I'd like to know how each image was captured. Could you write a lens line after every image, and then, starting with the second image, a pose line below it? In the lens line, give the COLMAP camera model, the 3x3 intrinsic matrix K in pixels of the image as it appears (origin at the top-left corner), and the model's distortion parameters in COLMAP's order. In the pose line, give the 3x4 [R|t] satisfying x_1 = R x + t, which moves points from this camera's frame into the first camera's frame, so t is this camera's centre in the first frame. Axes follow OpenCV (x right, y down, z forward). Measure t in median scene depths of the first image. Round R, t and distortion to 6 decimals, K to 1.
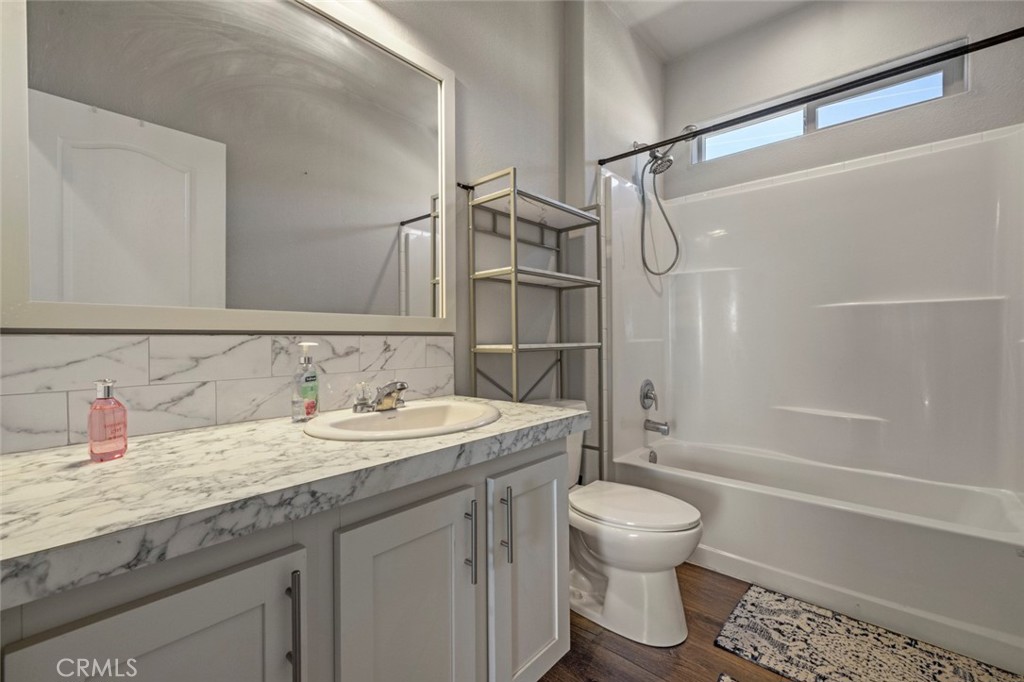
lens RADIAL K [[429.6, 0, 512.0], [0, 429.6, 341.0], [0, 0, 1]] dist [-0.002583, -0.000376]
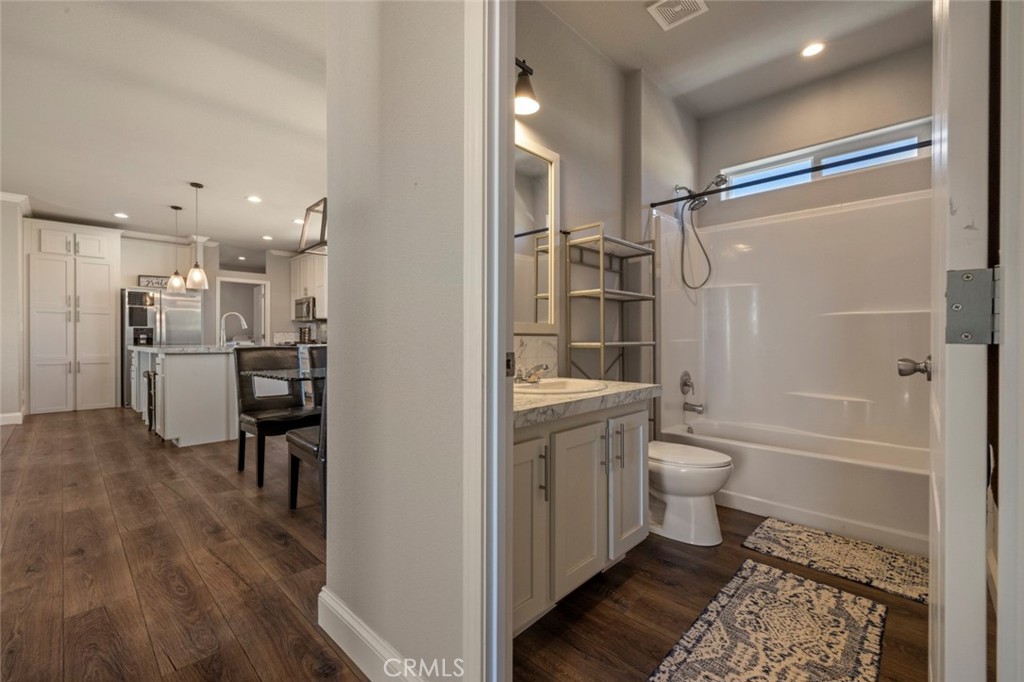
lens RADIAL K [[435.2, 0, 511.1], [0, 435.2, 336.9], [0, 0, 1]] dist [0.001498, 0.000171]
pose [[0.999364, 0.006567, -0.035040, -0.234720], [-0.006881, 0.999937, -0.008839, 0.004708], [0.034980, 0.009075, 0.999347, -0.460259]]
